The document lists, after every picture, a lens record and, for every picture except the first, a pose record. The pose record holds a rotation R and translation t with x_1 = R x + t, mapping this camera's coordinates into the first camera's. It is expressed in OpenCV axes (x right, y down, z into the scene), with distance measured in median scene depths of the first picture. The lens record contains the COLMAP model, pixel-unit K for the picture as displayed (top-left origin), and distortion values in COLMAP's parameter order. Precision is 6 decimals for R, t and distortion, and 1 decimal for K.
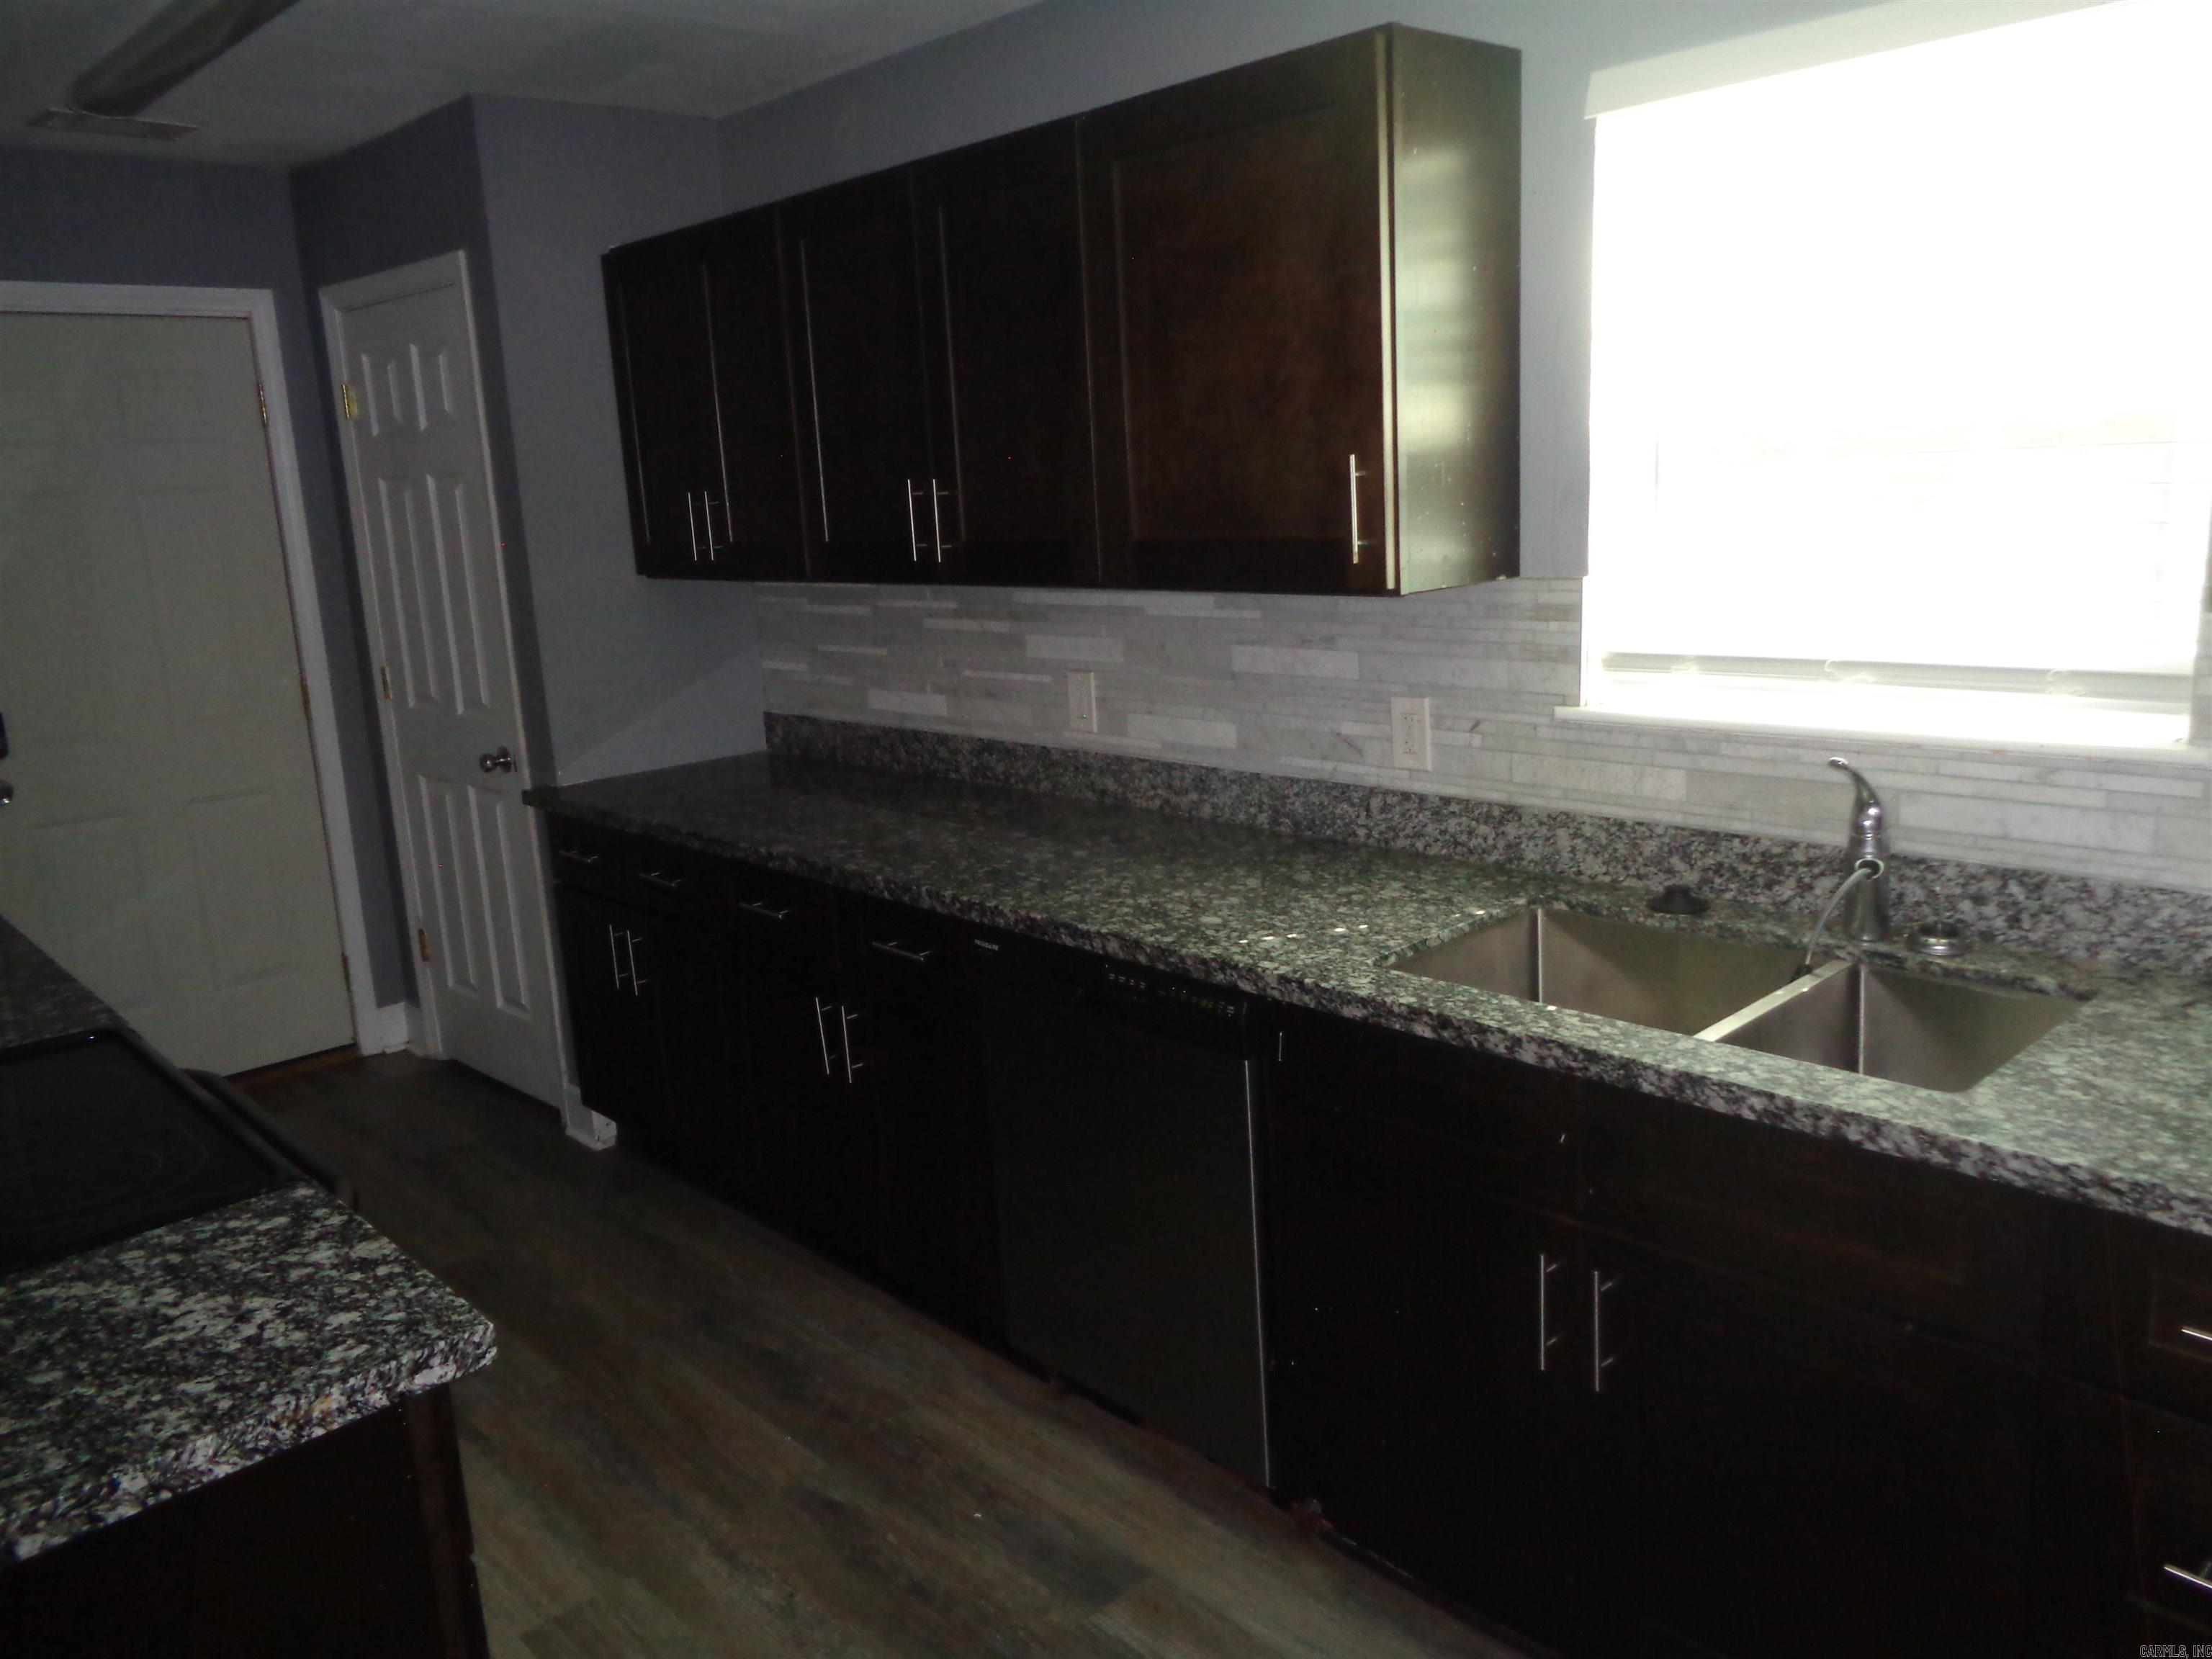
lens RADIAL K [[1663.2, 0, 1088.9], [0, 1663.2, 829.8], [0, 0, 1]] dist [0.006513, -0.001113]
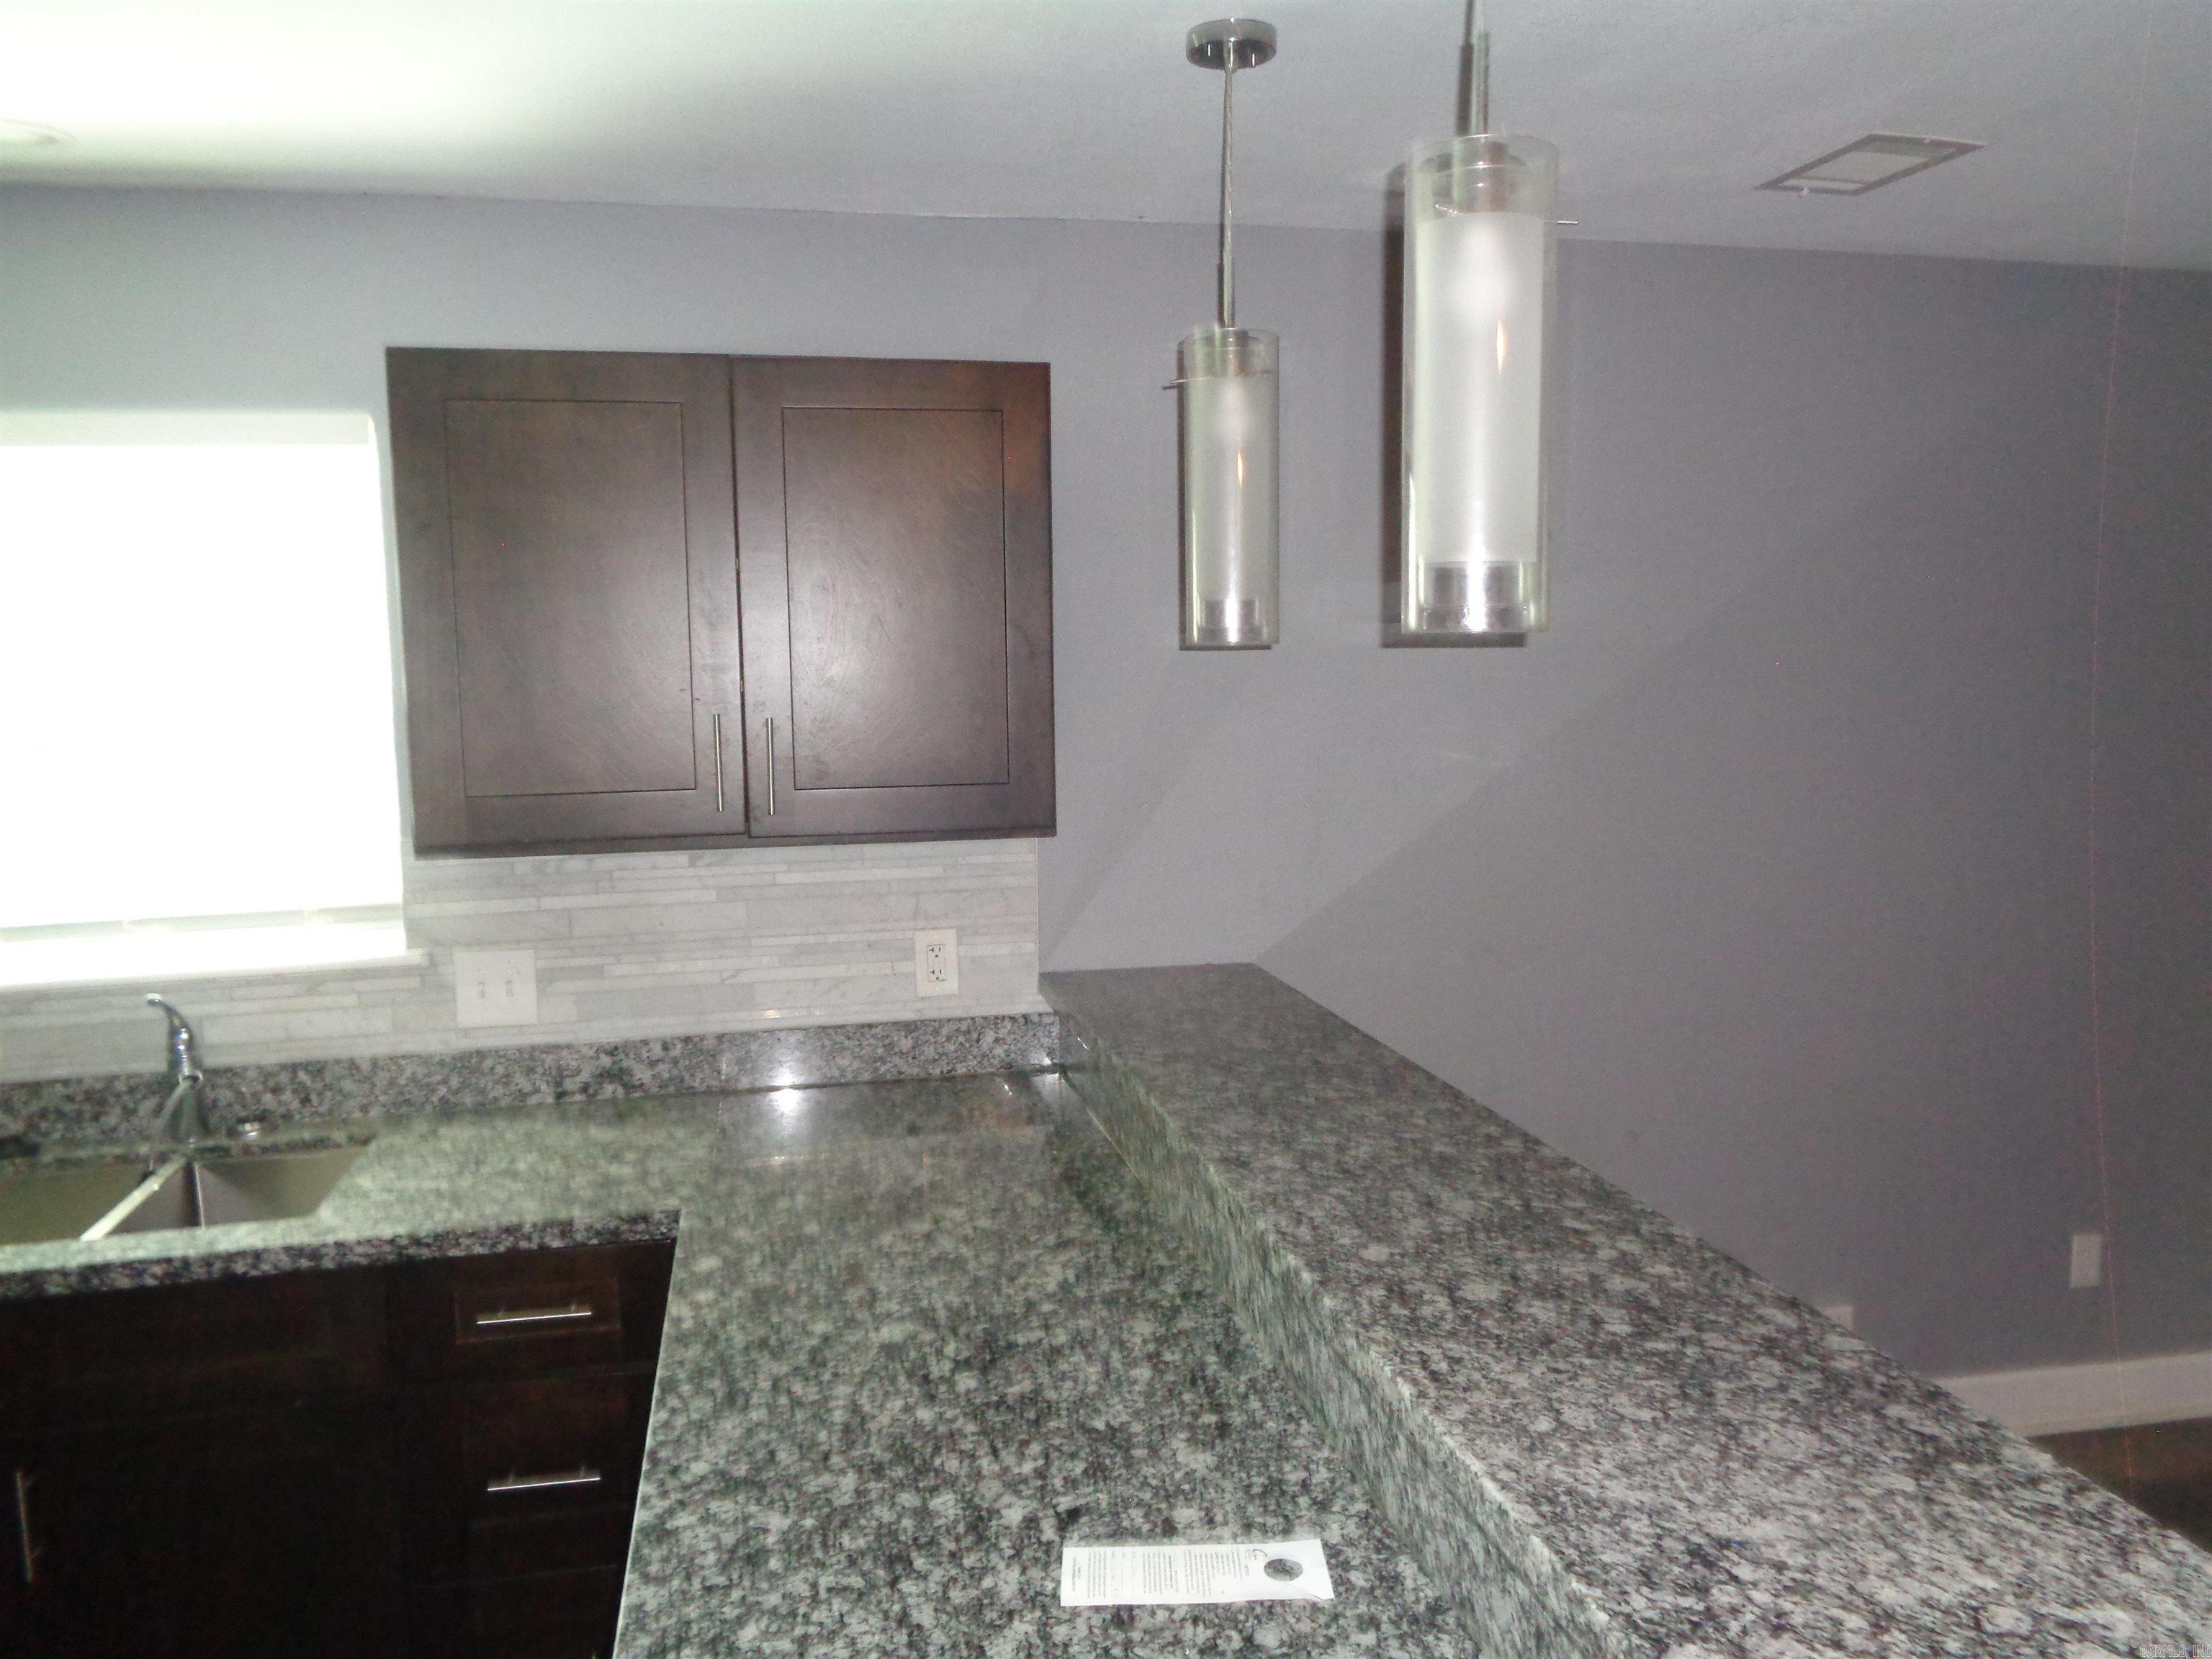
lens RADIAL K [[1663.2, 0, 1117.2], [0, 1663.2, 832.8], [0, 0, 1]] dist [0.006513, -0.001113]
pose [[0.512164, -0.052133, 0.857304, -0.248625], [0.181038, 0.982283, -0.048422, 0.027533], [-0.839591, 0.180005, 0.512528, -0.269316]]
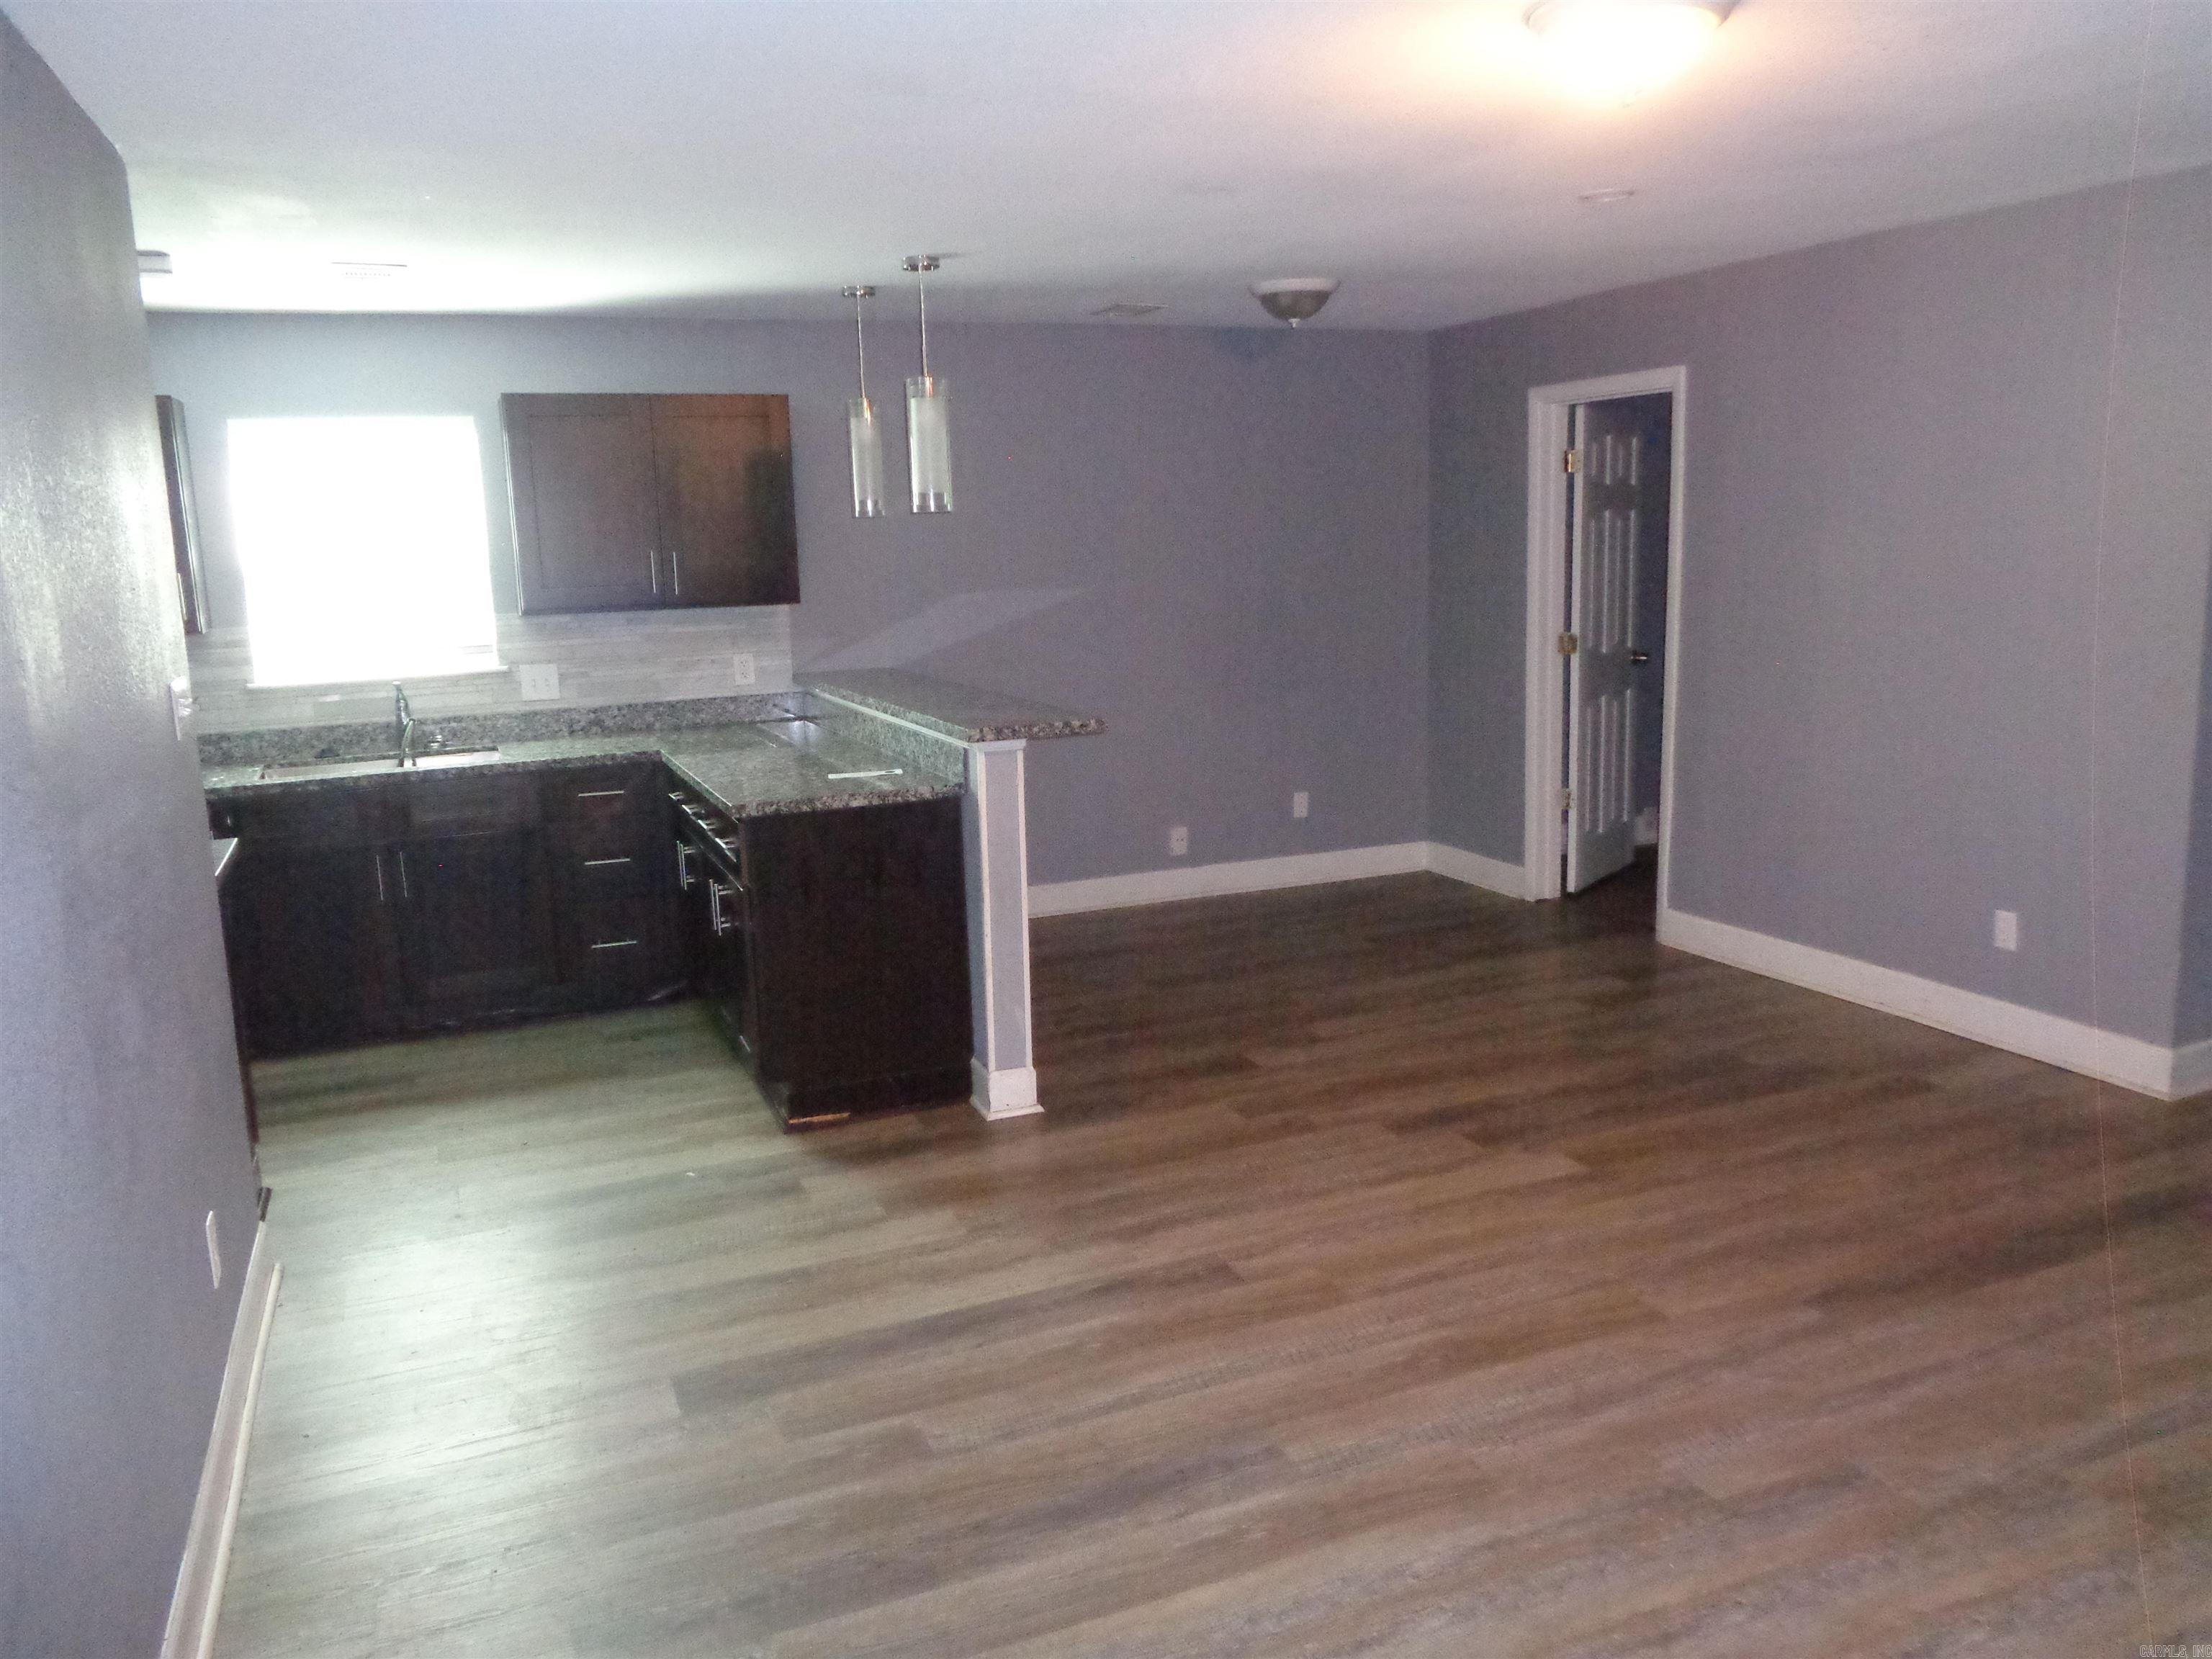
lens RADIAL K [[1663.2, 0, 1123.8], [0, 1663.2, 795.1], [0, 0, 1]] dist [0.006513, -0.001113]
pose [[0.336654, -0.107789, 0.935439, -1.843014], [0.220034, 0.974929, 0.033152, 0.330140], [-0.915560, 0.194667, 0.351931, -1.103984]]
